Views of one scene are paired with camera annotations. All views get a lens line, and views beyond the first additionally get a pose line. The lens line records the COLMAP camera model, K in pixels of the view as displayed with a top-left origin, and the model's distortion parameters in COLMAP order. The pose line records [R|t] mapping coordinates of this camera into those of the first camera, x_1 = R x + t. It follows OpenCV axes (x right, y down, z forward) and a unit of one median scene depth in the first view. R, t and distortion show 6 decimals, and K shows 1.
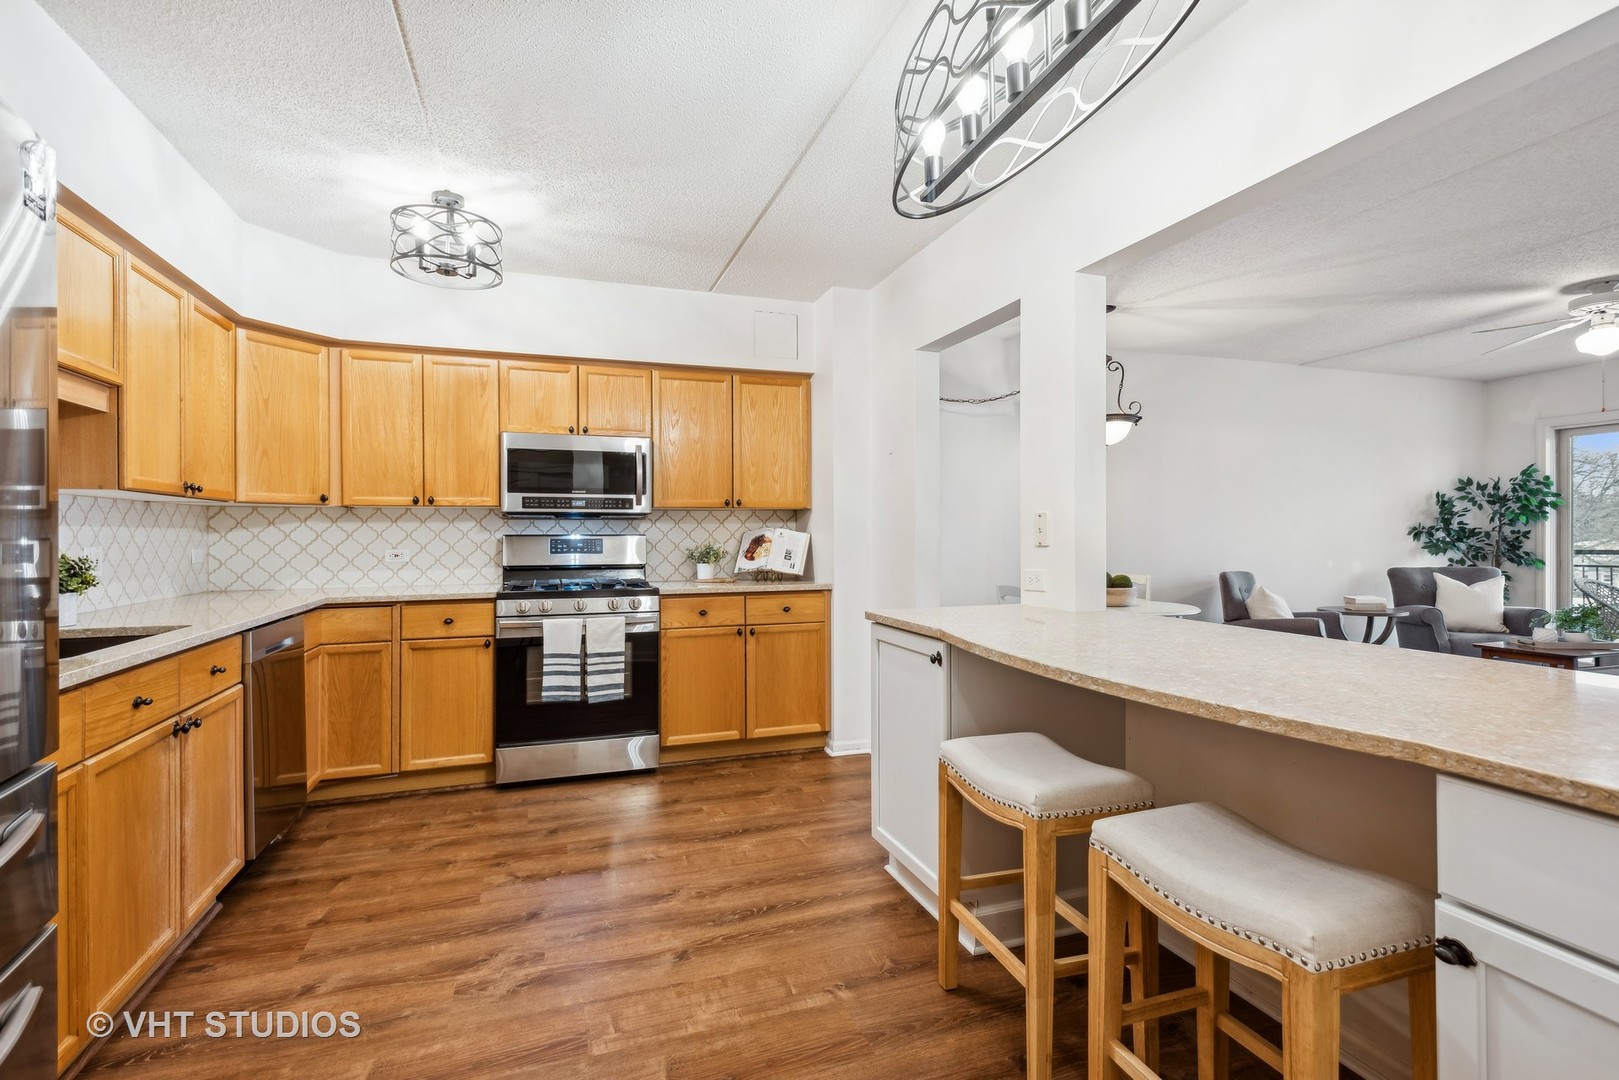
lens RADIAL K [[772.8, 0, 817.4], [0, 772.8, 535.1], [0, 0, 1]] dist [0.010600, -0.000322]
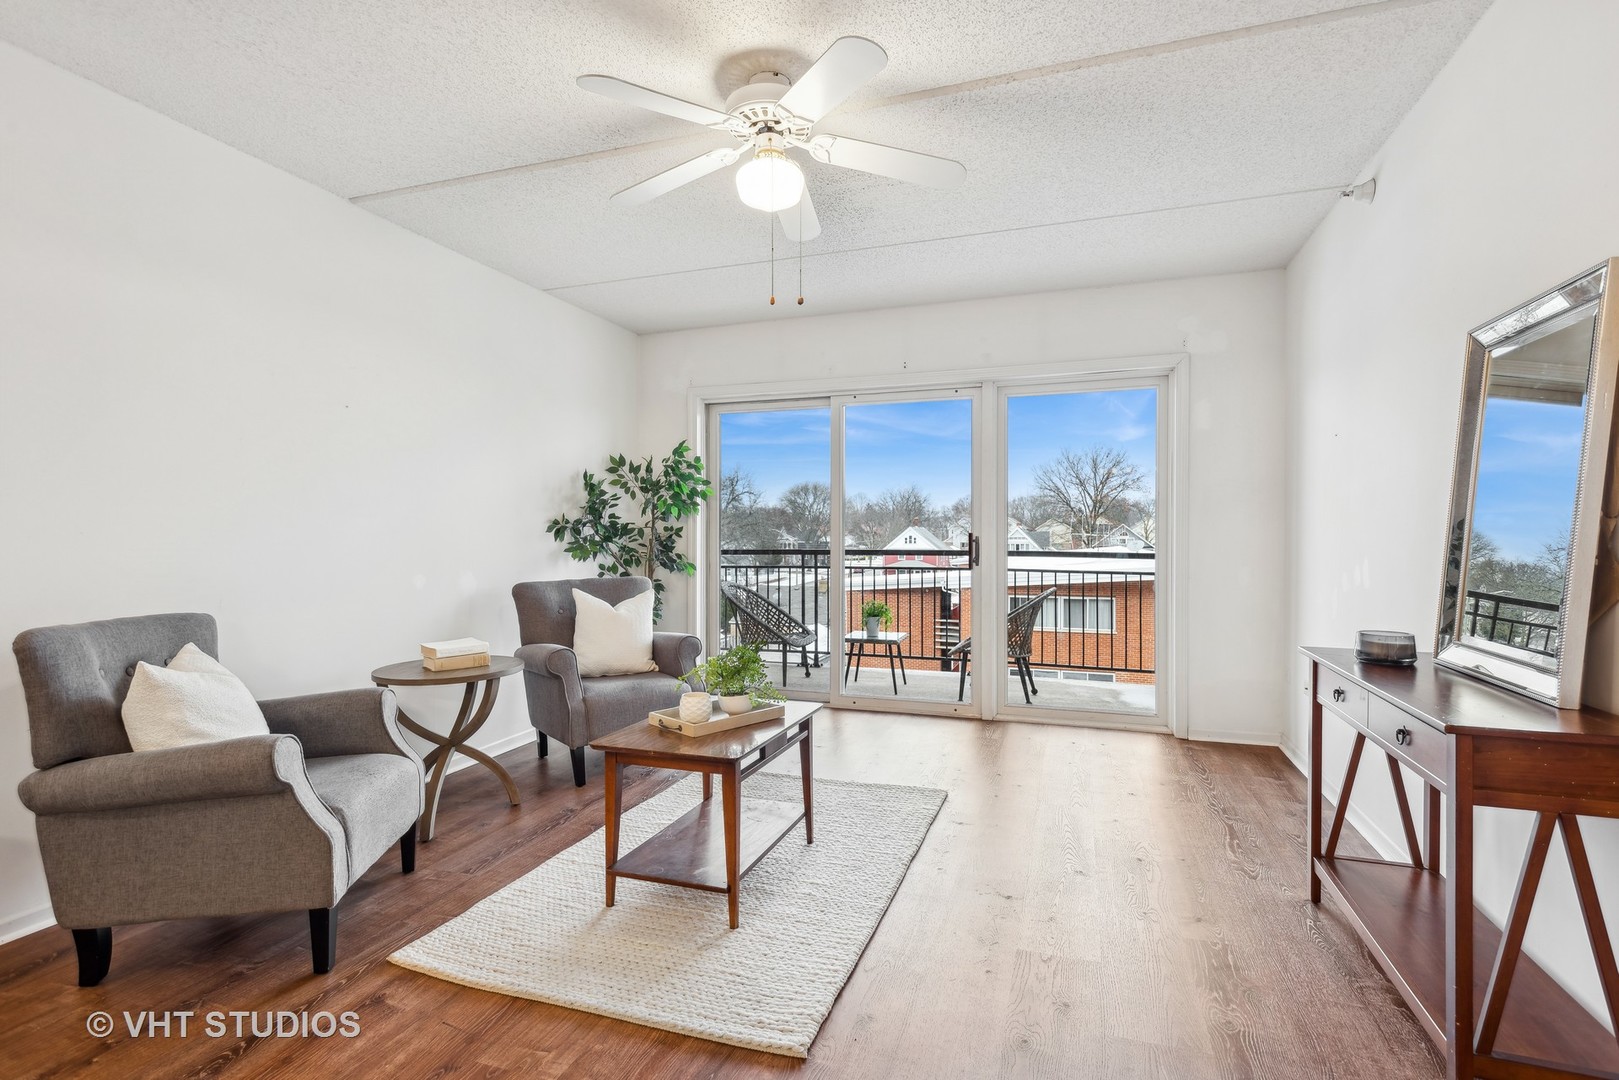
lens RADIAL K [[772.8, 0, 817.4], [0, 772.8, 535.1], [0, 0, 1]] dist [0.010600, -0.000322]
pose [[0.616157, 0.002614, 0.787619, 0.382516], [0.001455, 0.999989, -0.004457, 0.006177], [-0.787622, 0.003892, 0.616146, 0.409887]]
